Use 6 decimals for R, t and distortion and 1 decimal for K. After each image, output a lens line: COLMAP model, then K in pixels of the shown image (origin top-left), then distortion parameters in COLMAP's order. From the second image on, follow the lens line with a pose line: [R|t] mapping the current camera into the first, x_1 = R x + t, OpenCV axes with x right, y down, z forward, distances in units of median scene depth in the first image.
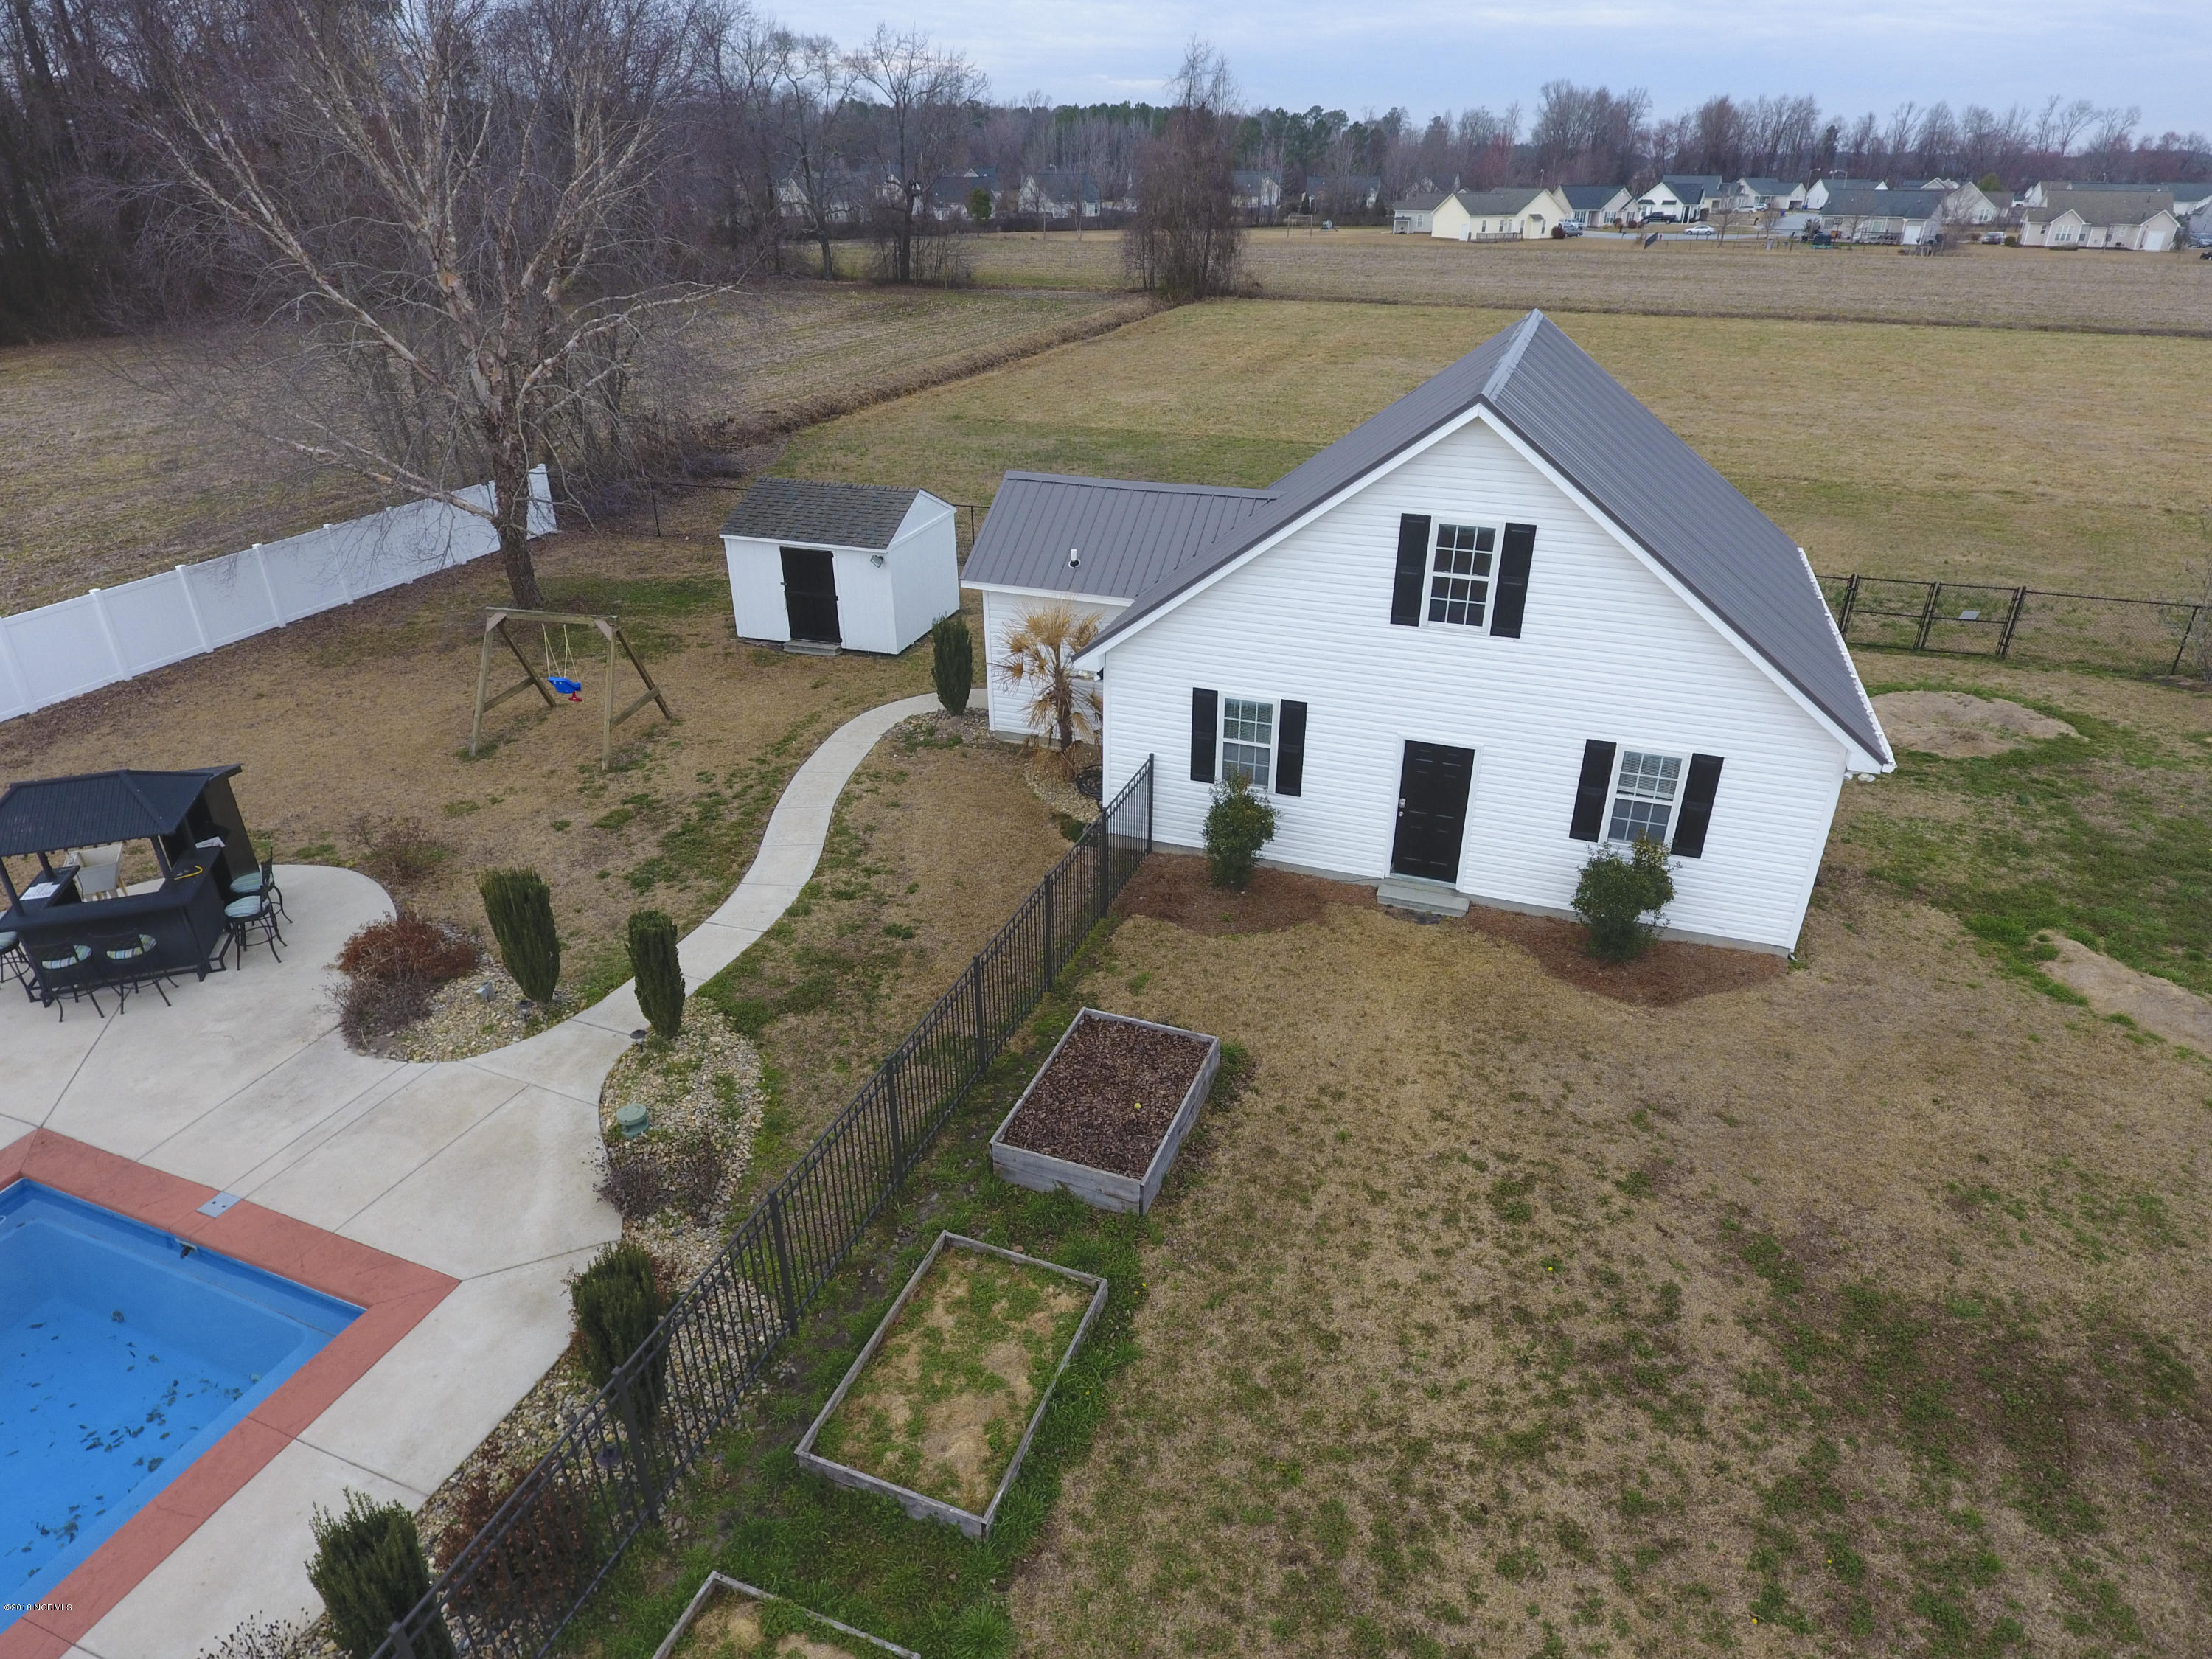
lens RADIAL K [[1292.6, 0, 1116.6], [0, 1292.6, 811.0], [0, 0, 1]] dist [-0.005026, -0.001132]
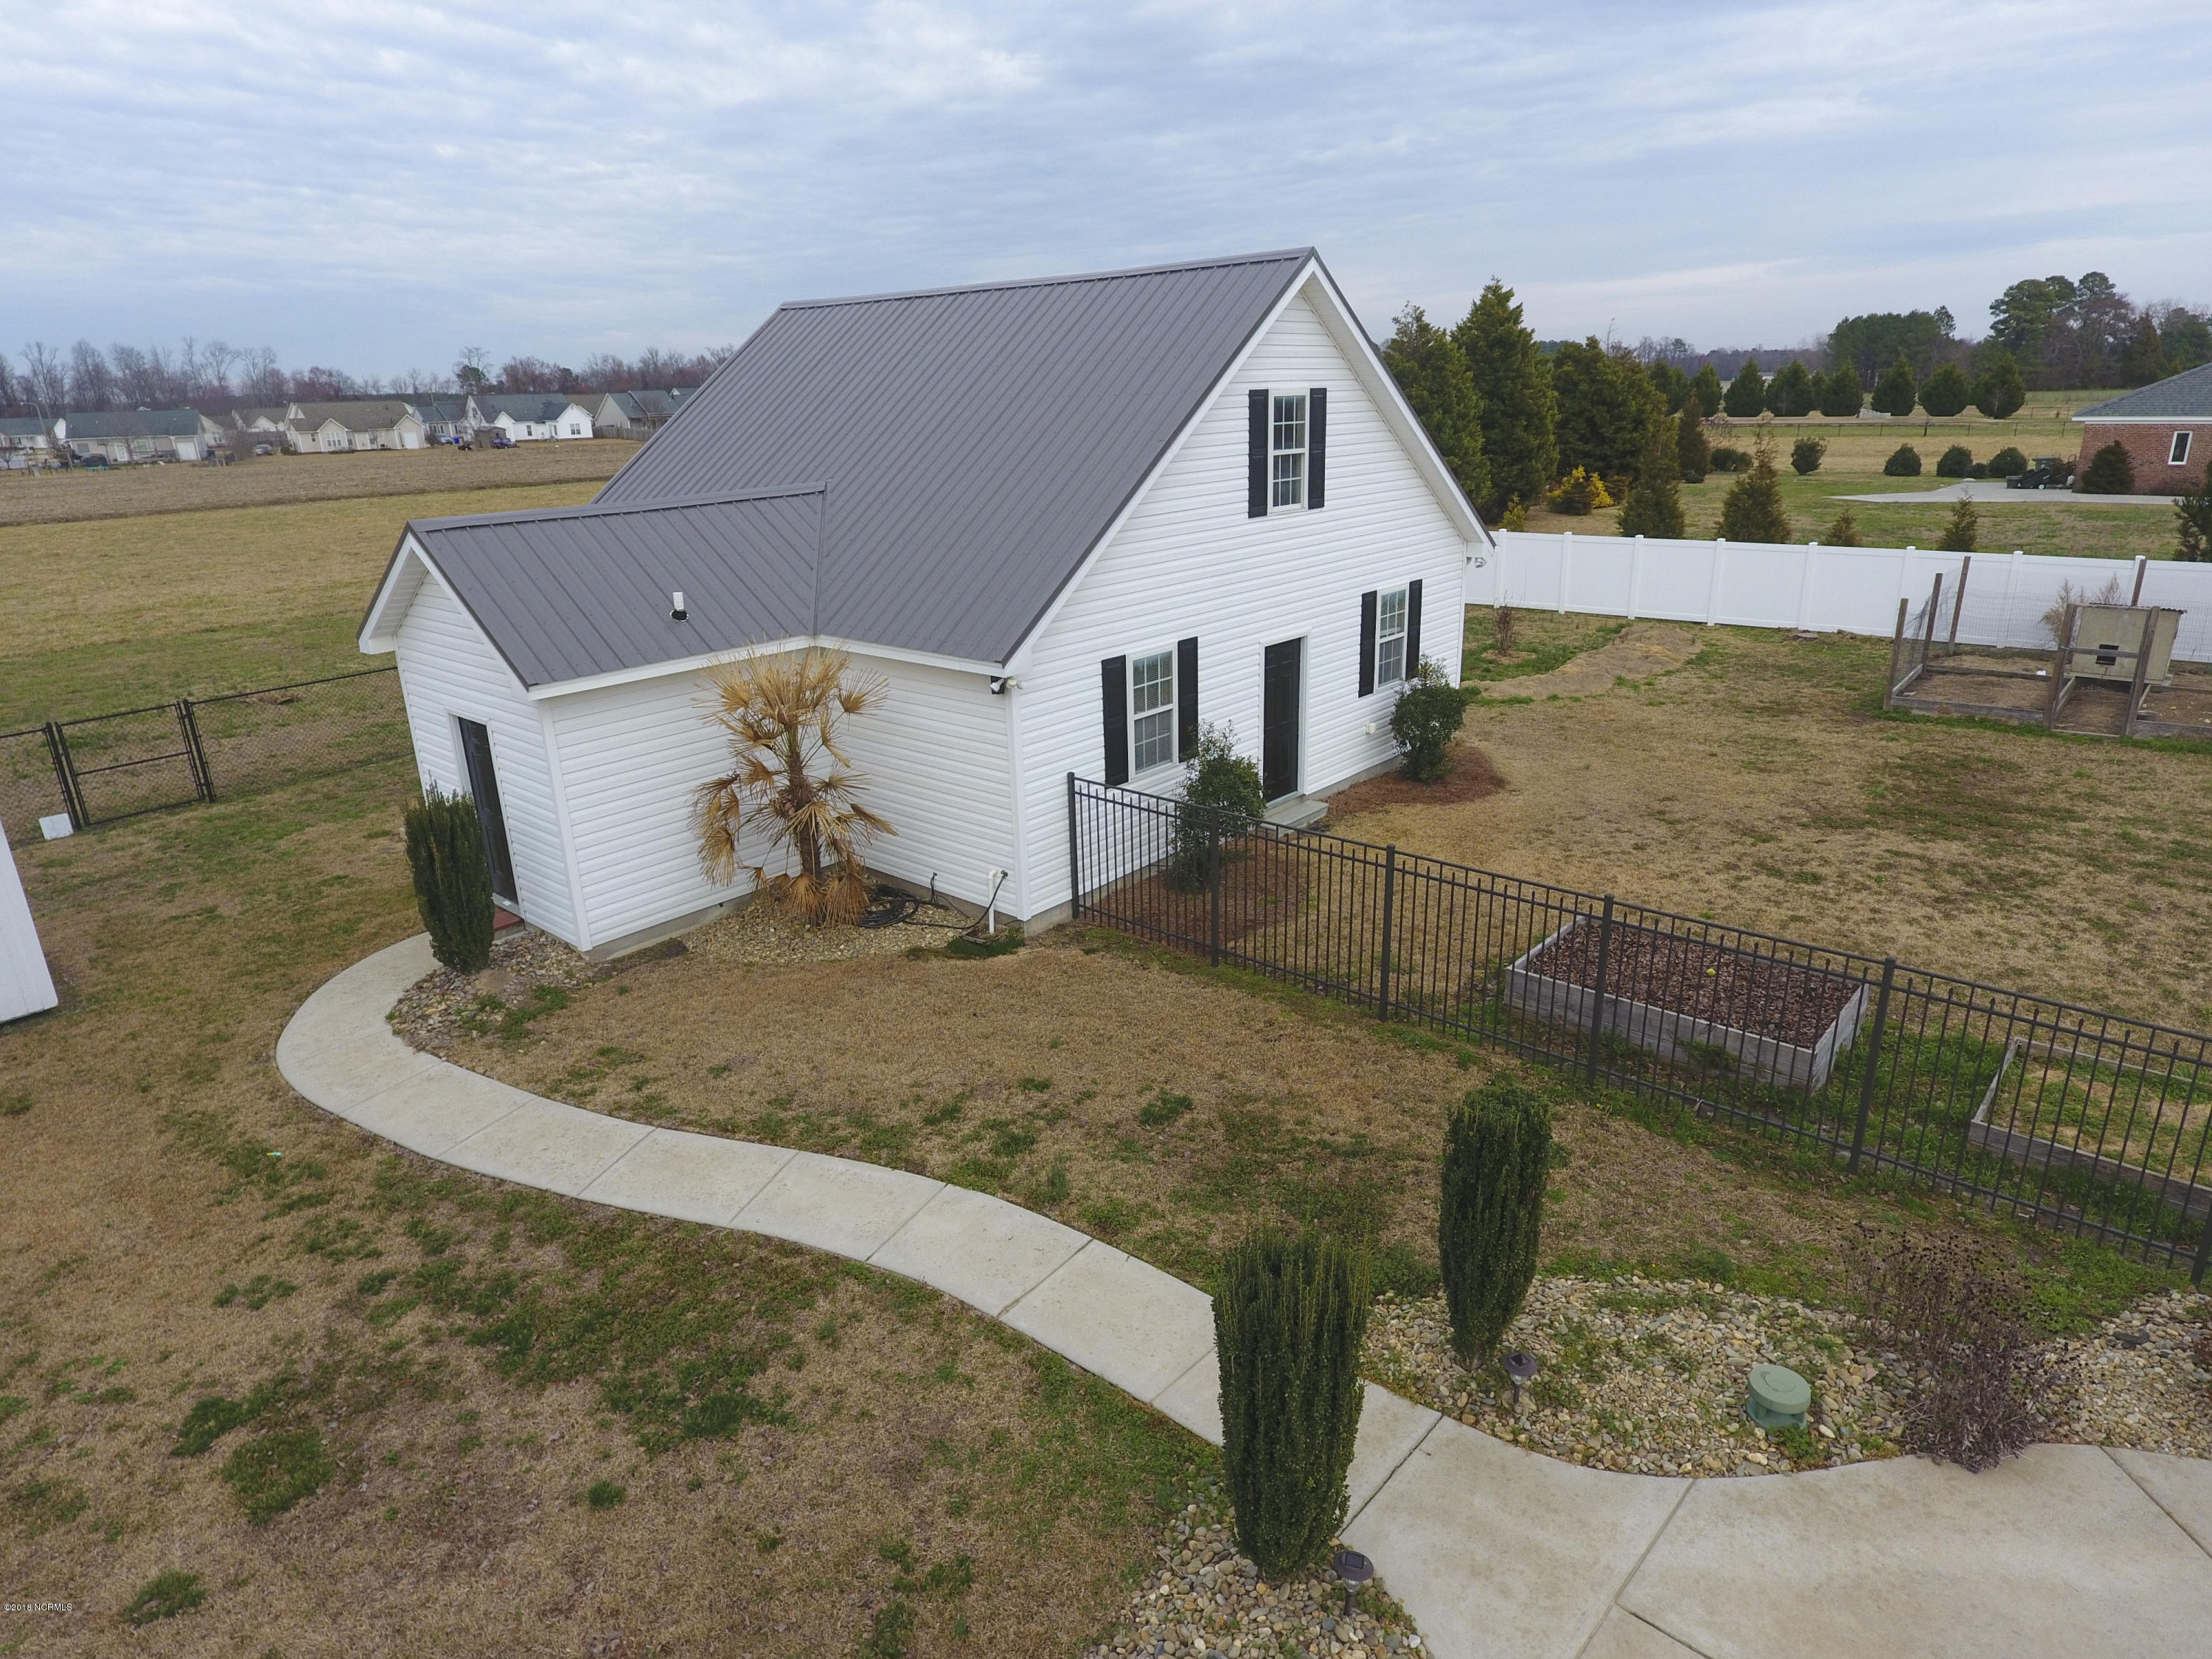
lens RADIAL K [[1292.6, 0, 1124.7], [0, 1292.6, 790.8], [0, 0, 1]] dist [-0.005026, -0.001132]
pose [[0.362757, -0.290033, 0.885600, -0.636153], [0.443606, 0.889495, 0.109600, -0.105663], [-0.819525, 0.353099, 0.451331, 0.681634]]
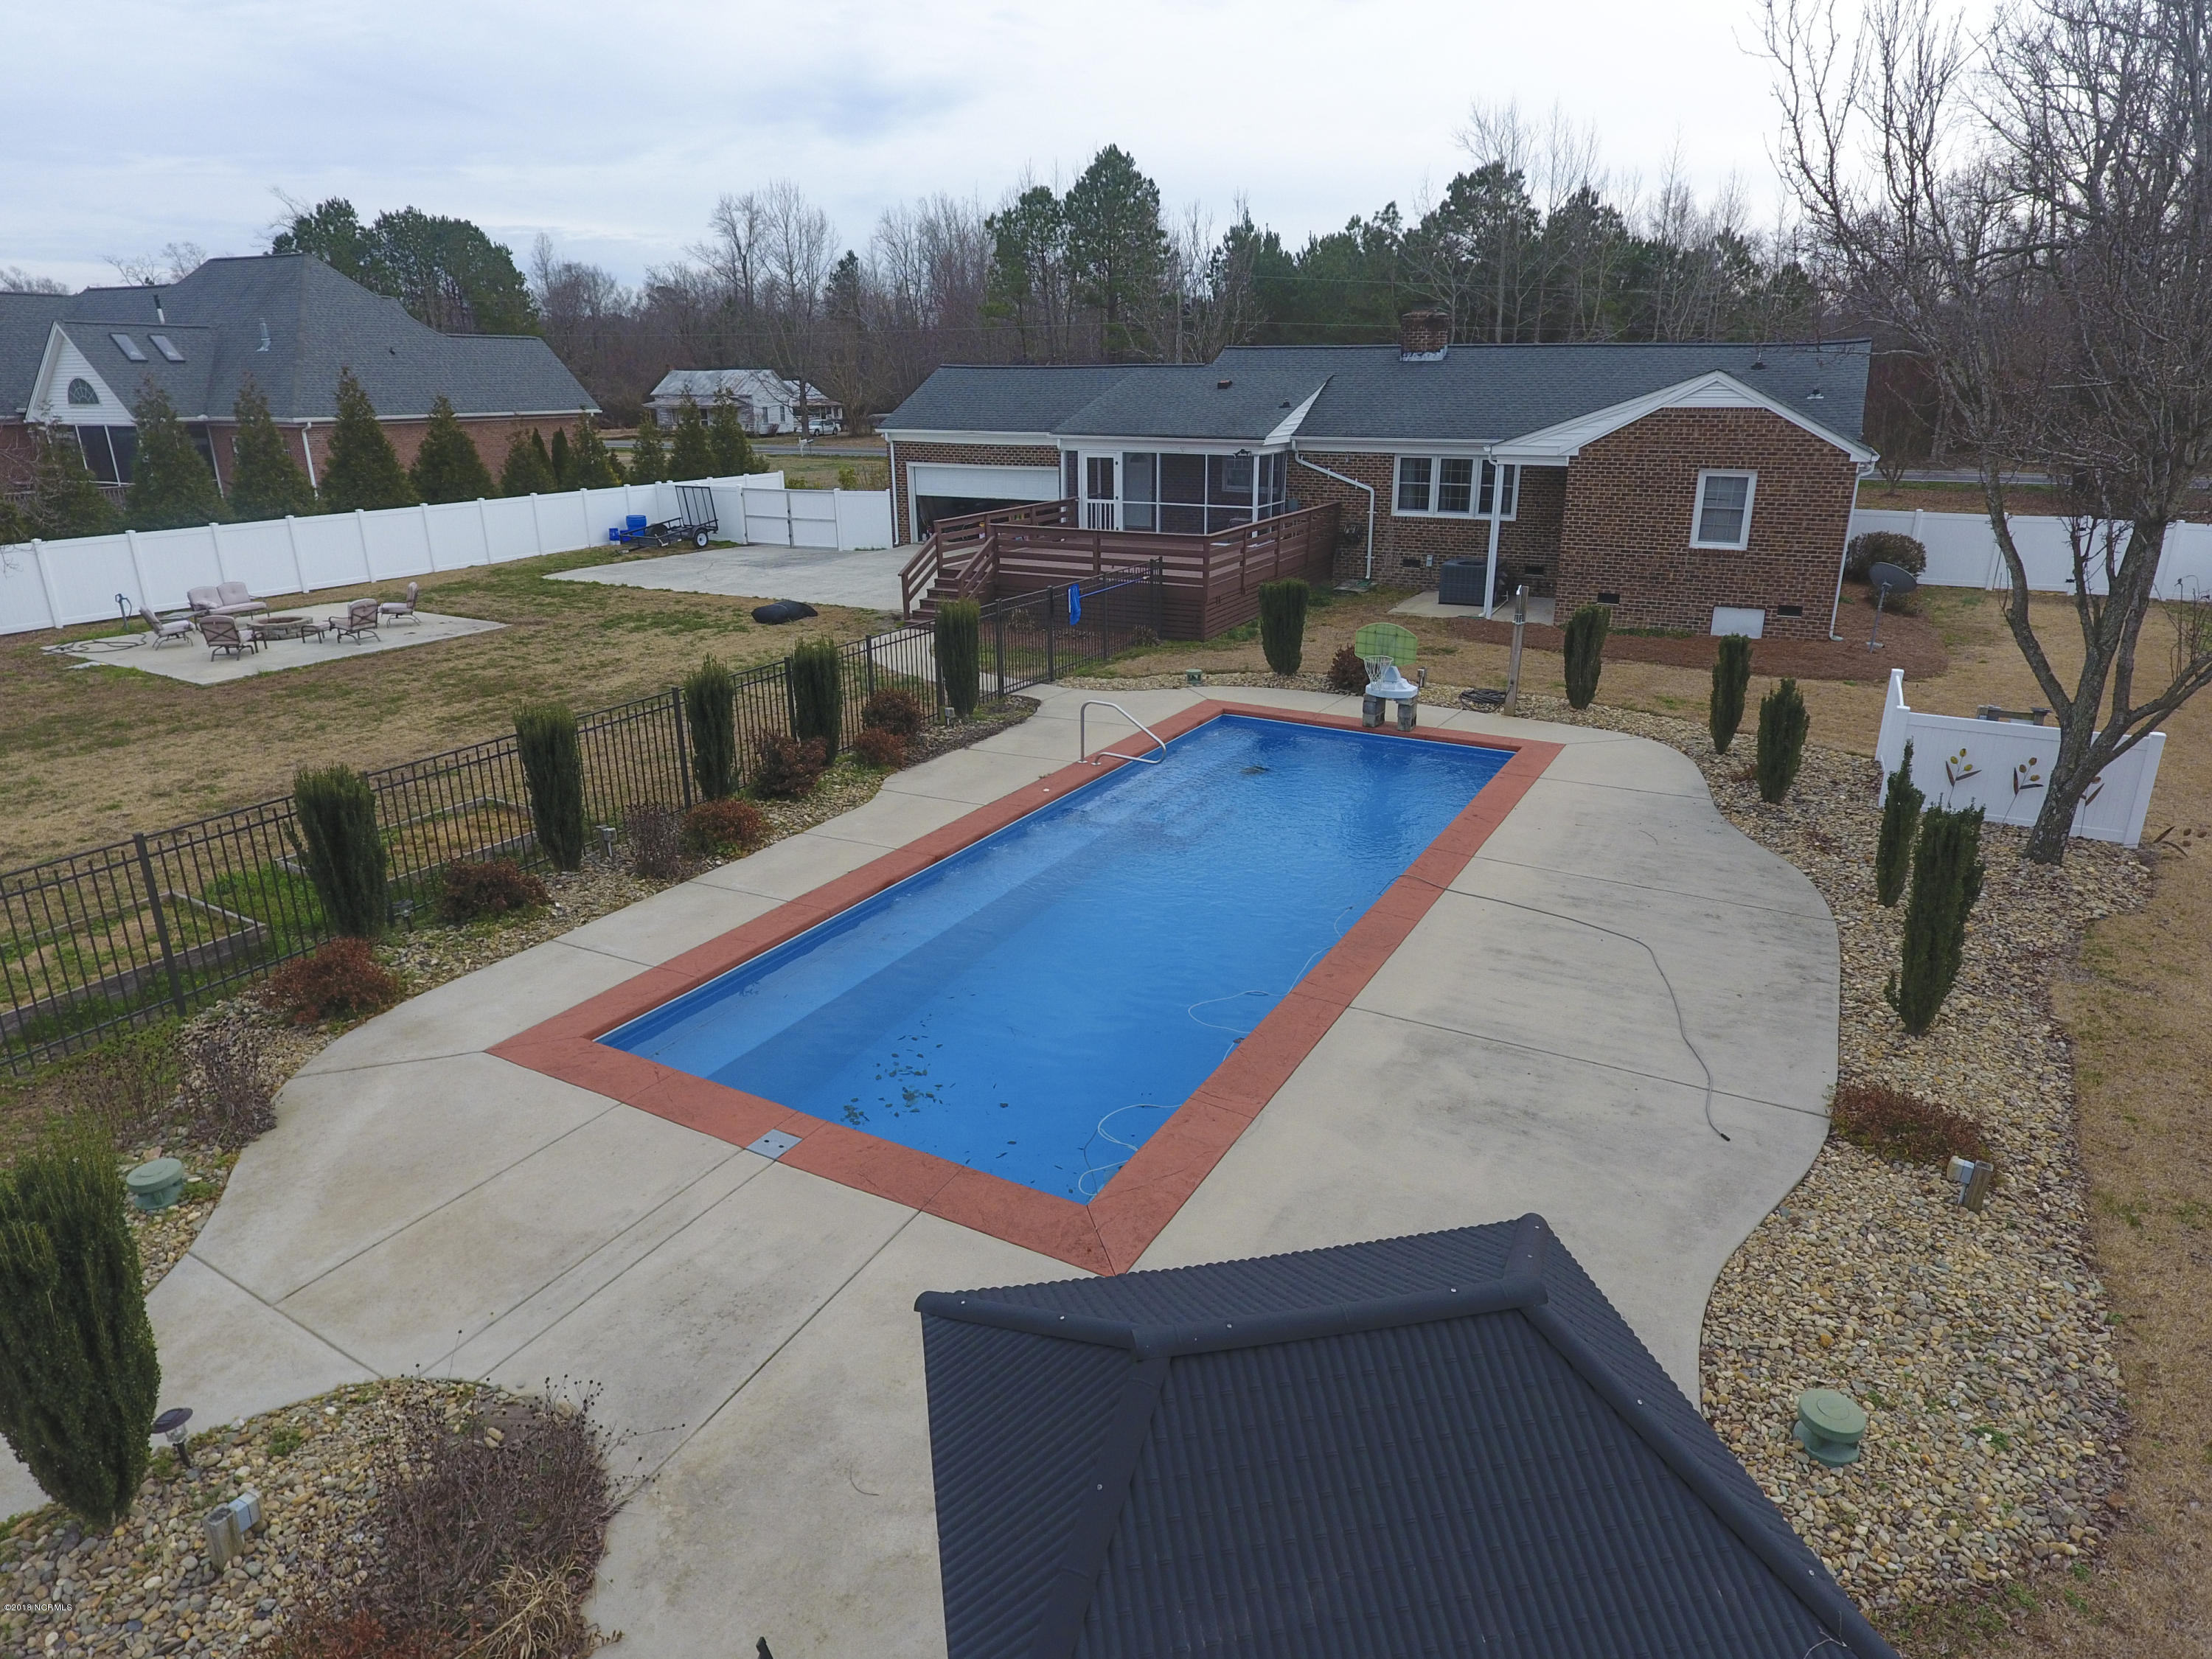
lens RADIAL K [[1292.6, 0, 1118.8], [0, 1292.6, 810.3], [0, 0, 1]] dist [-0.005026, -0.001132]
pose [[-0.989623, -0.048378, 0.135300, -0.680491], [0.062008, 0.705638, 0.705854, -0.219370], [-0.129621, 0.706919, -0.695315, 0.938092]]
